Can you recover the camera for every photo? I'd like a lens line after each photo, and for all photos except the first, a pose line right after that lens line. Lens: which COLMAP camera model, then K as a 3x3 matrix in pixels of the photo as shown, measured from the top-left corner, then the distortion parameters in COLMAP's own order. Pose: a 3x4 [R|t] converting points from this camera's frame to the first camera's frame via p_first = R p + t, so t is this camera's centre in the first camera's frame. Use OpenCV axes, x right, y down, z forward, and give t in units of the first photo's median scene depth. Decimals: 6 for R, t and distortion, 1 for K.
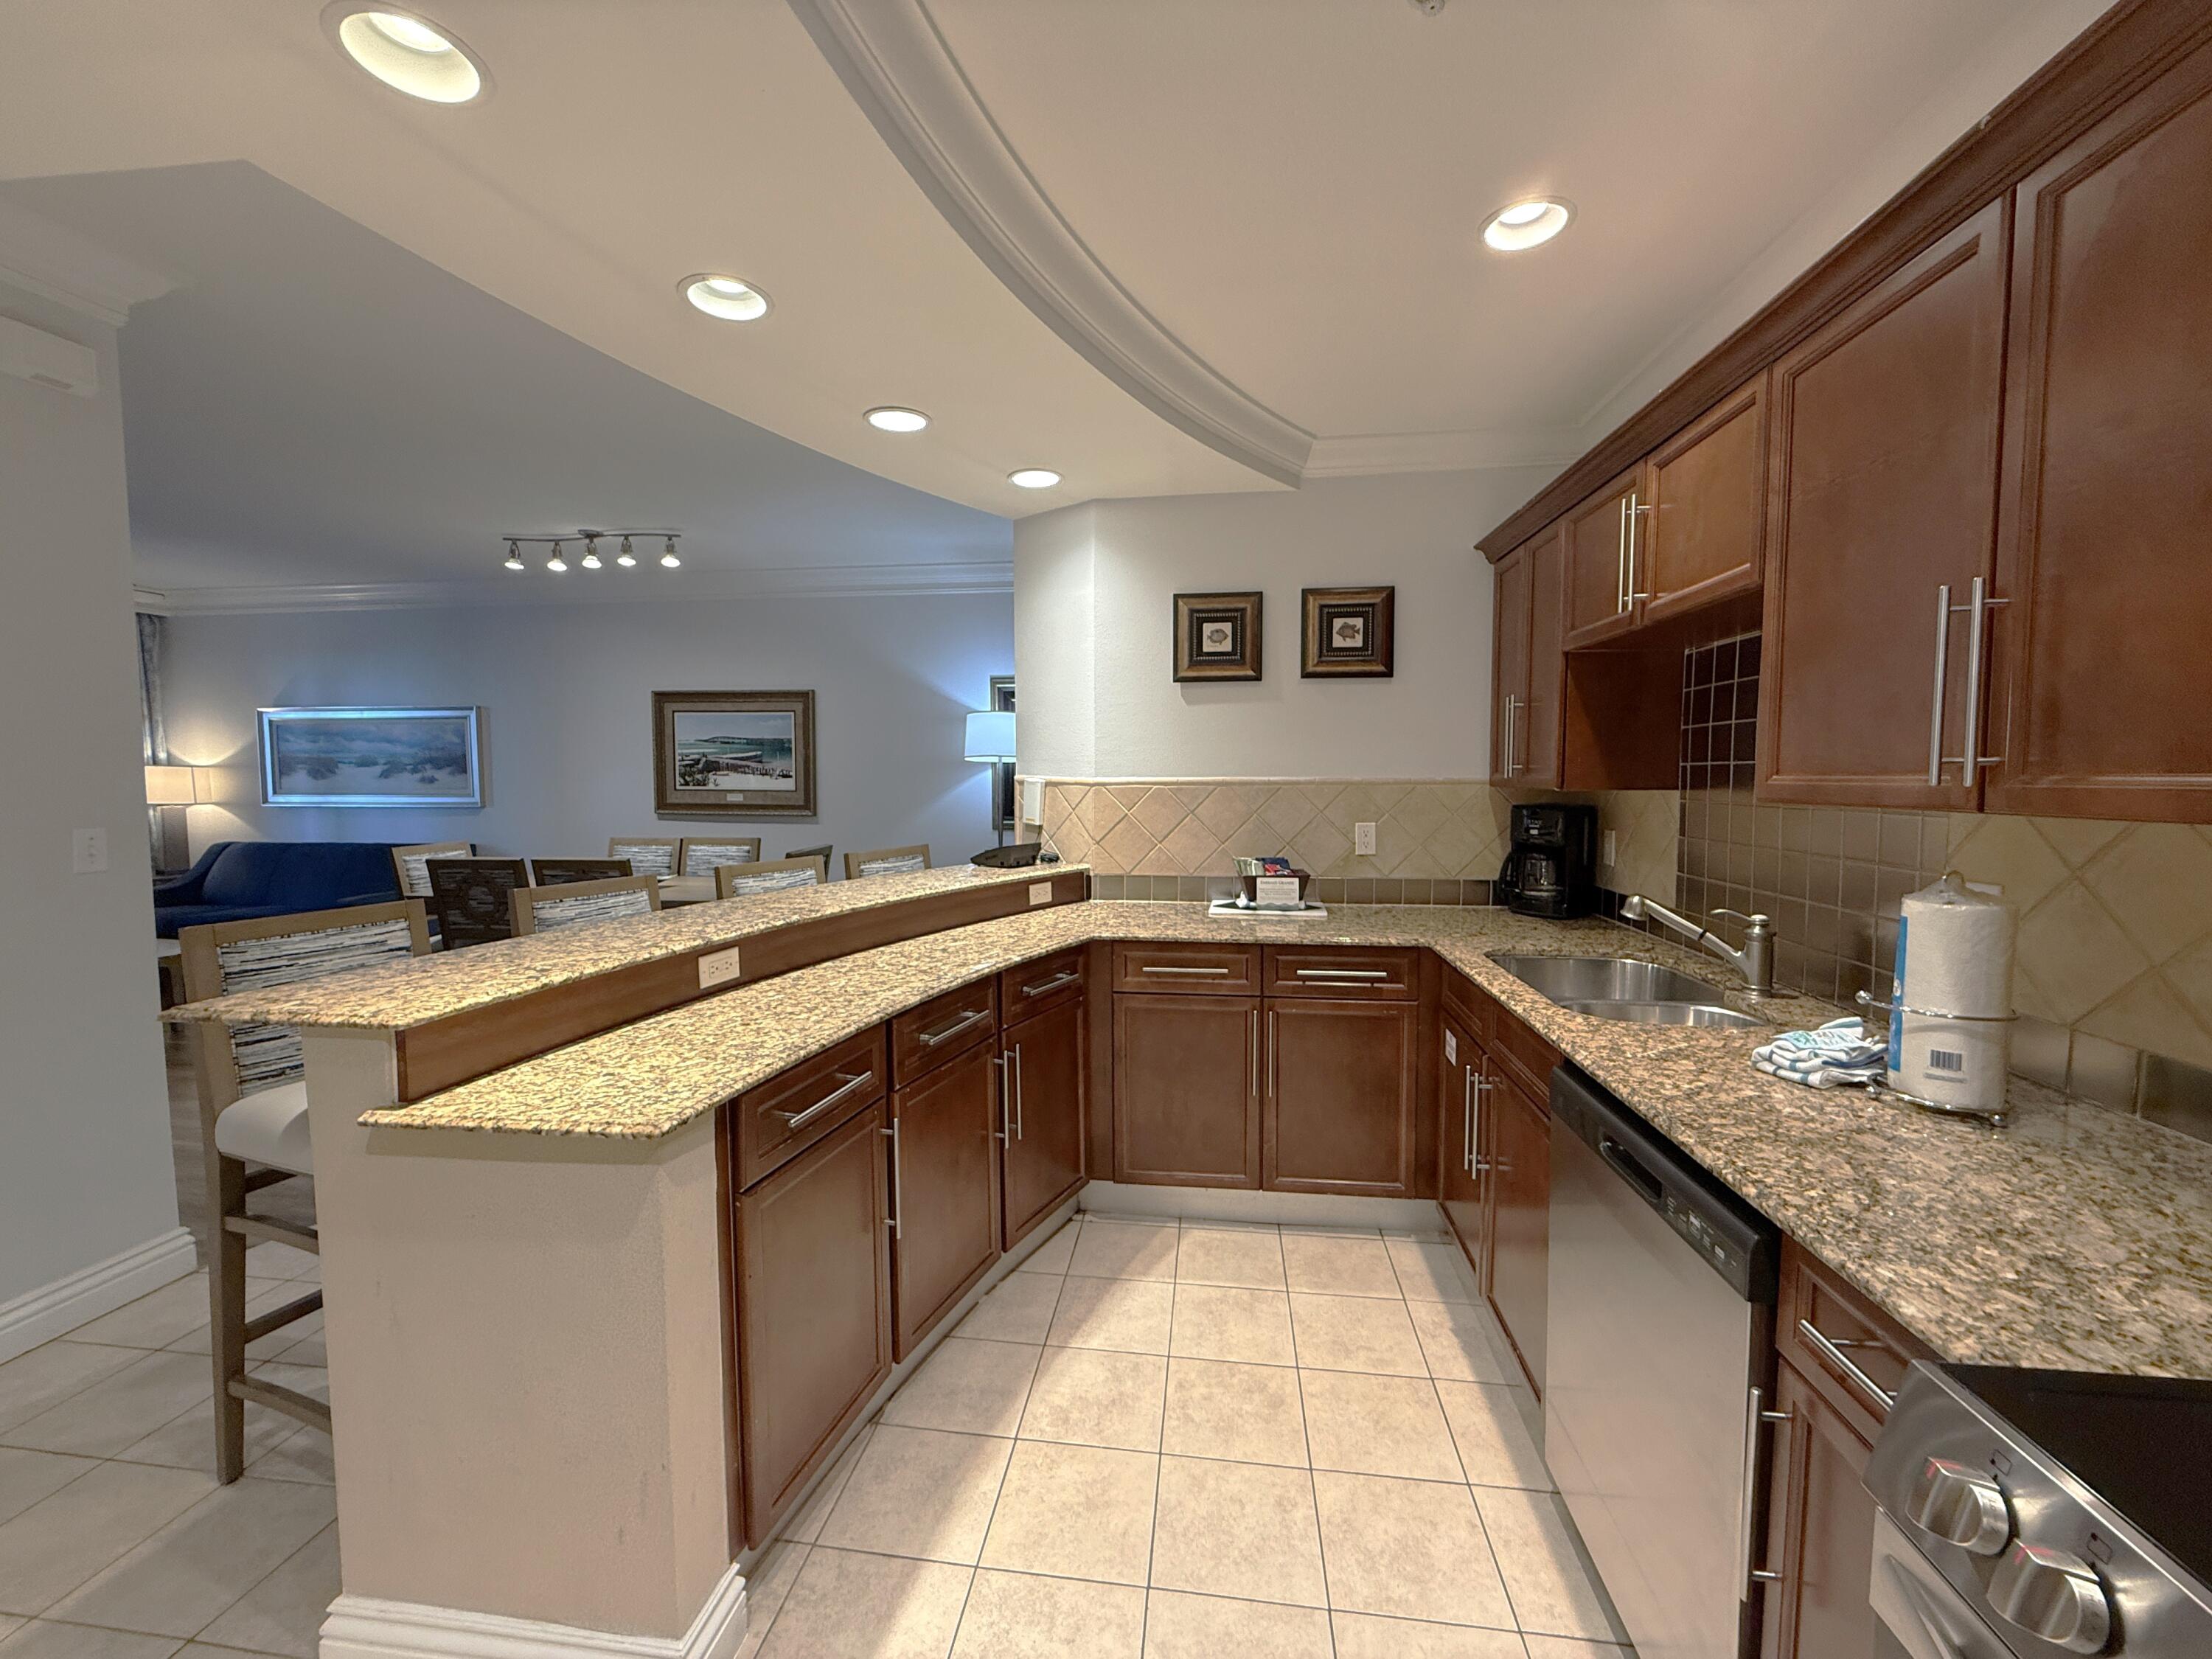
lens RADIAL K [[886.6, 0, 1104.3], [0, 886.6, 832.7], [0, 0, 1]] dist [-0.002288, -0.000016]
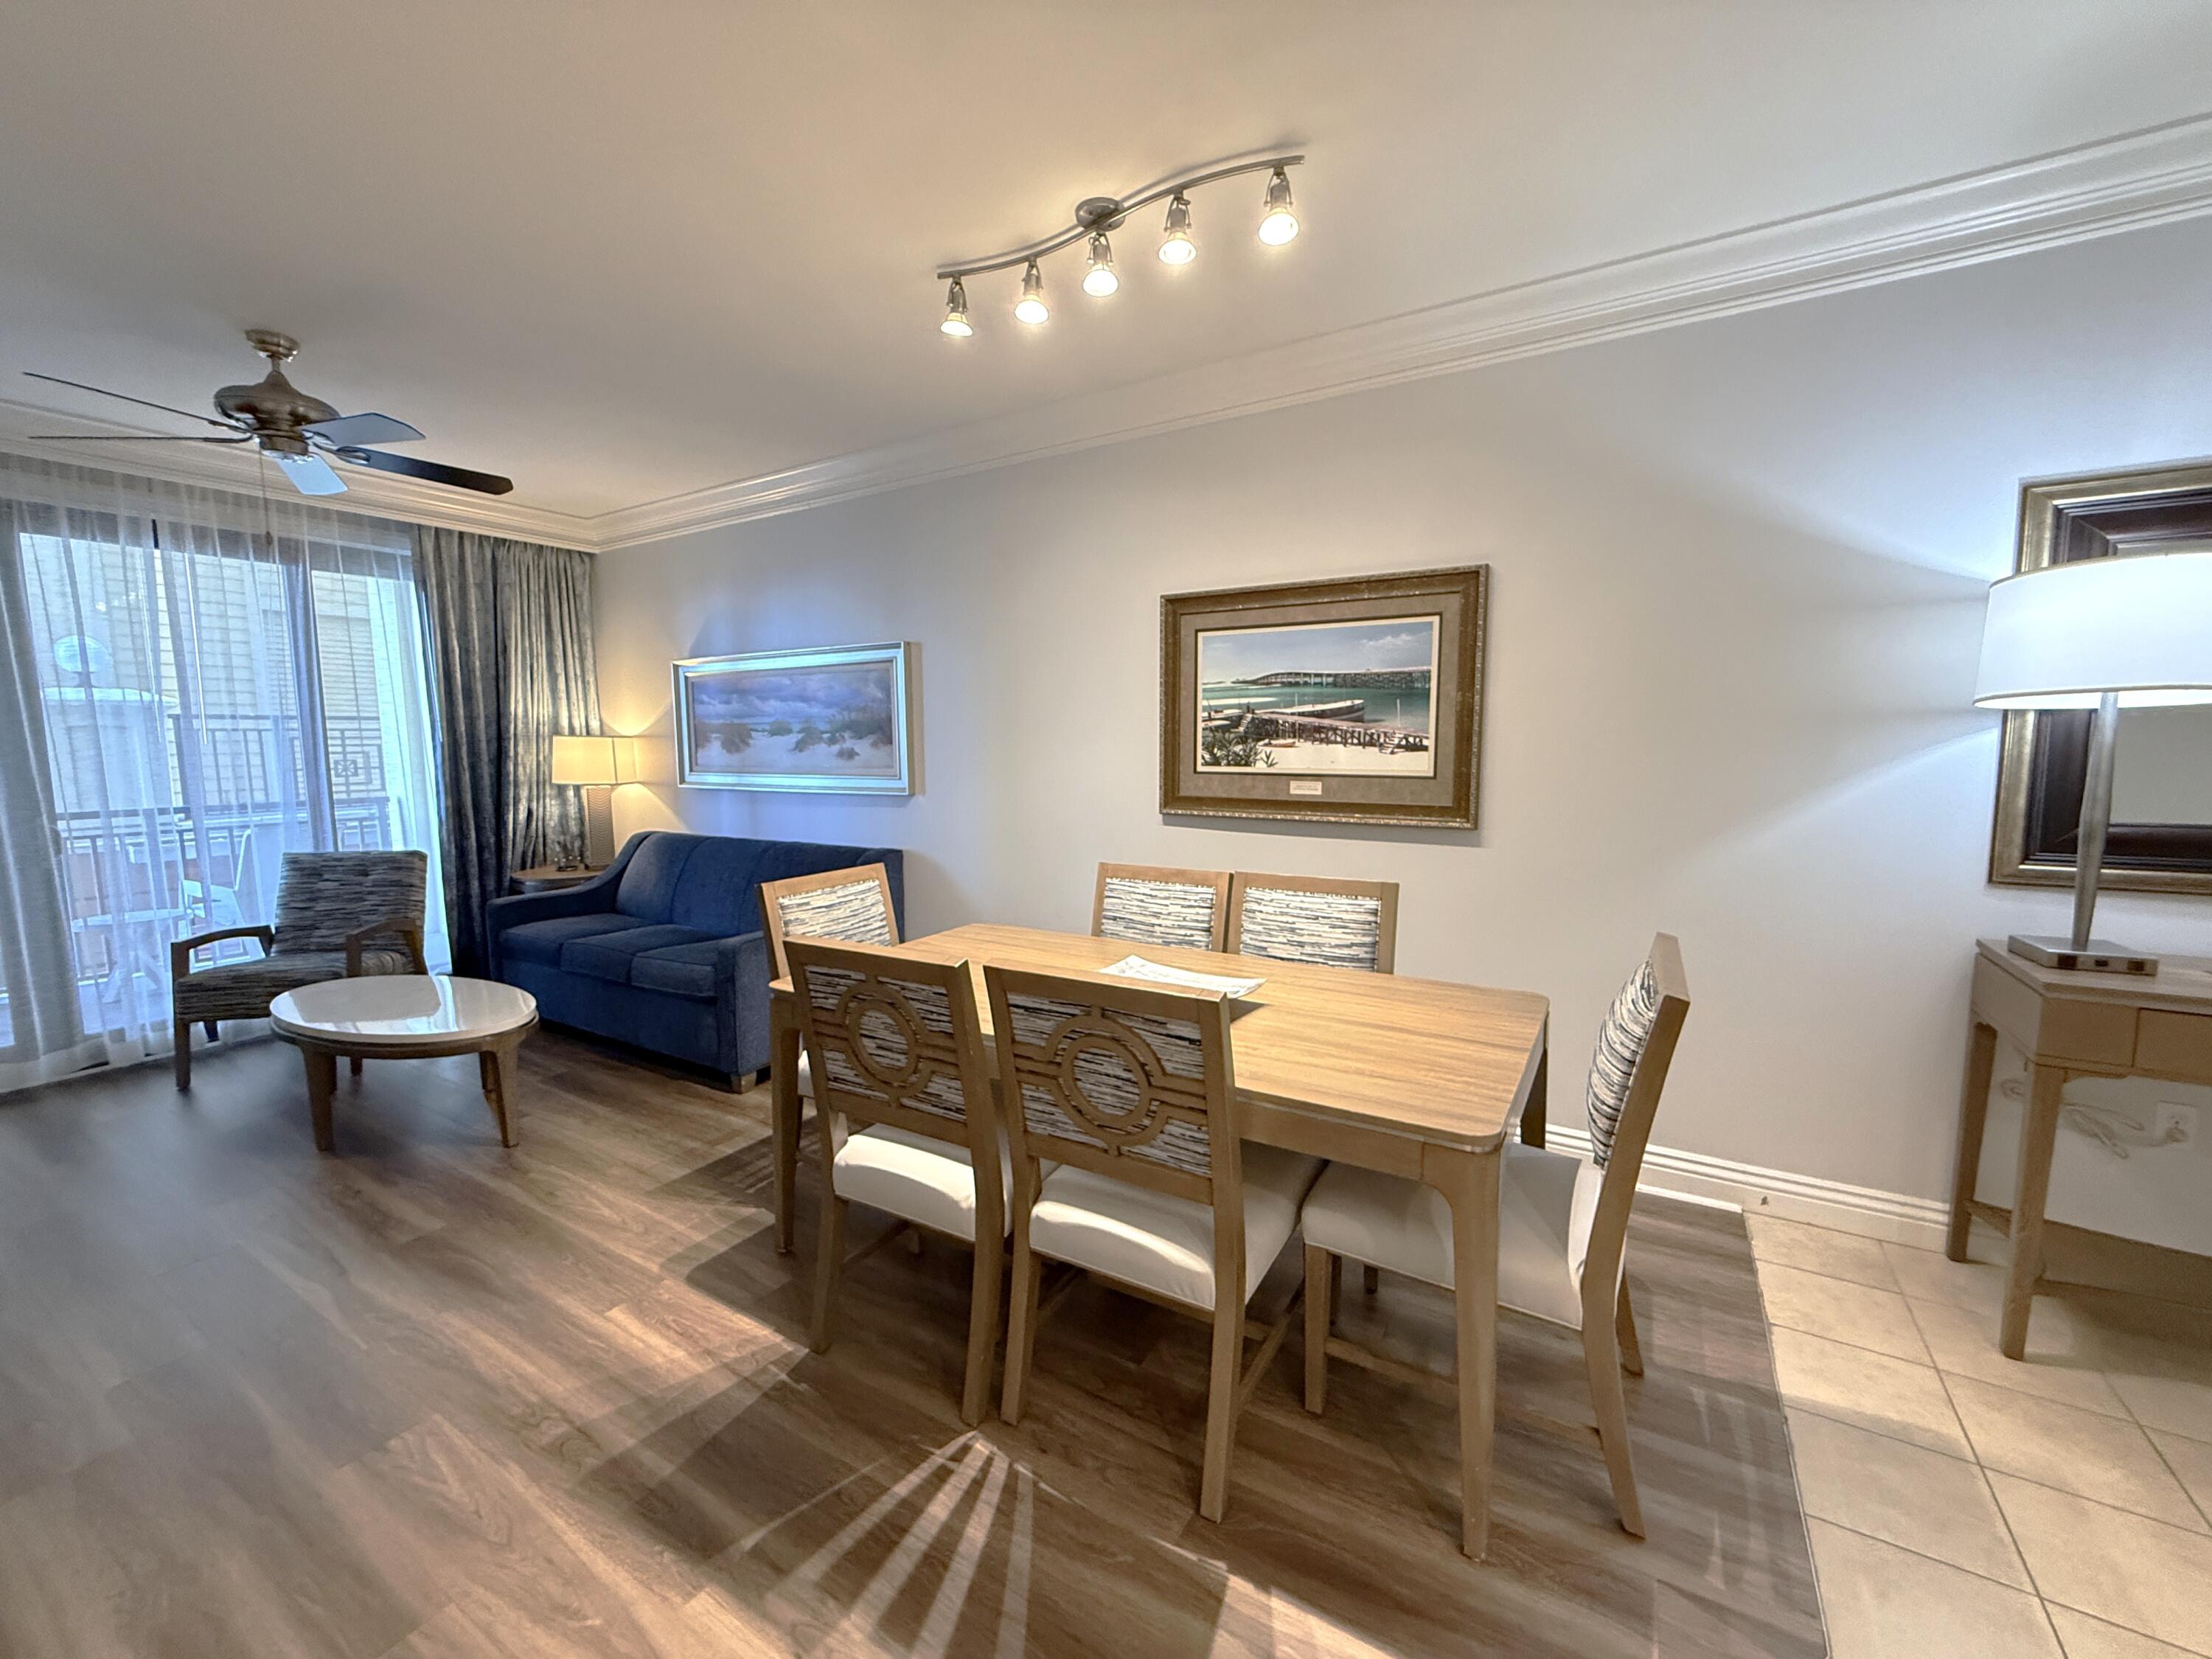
lens RADIAL K [[886.6, 0, 1105.4], [0, 886.6, 835.8], [0, 0, 1]] dist [-0.002288, -0.000016]
pose [[0.914143, 0.037525, -0.403652, -0.309992], [-0.020096, 0.998677, 0.047329, -0.033977], [0.404894, -0.035153, 0.913688, 0.466097]]
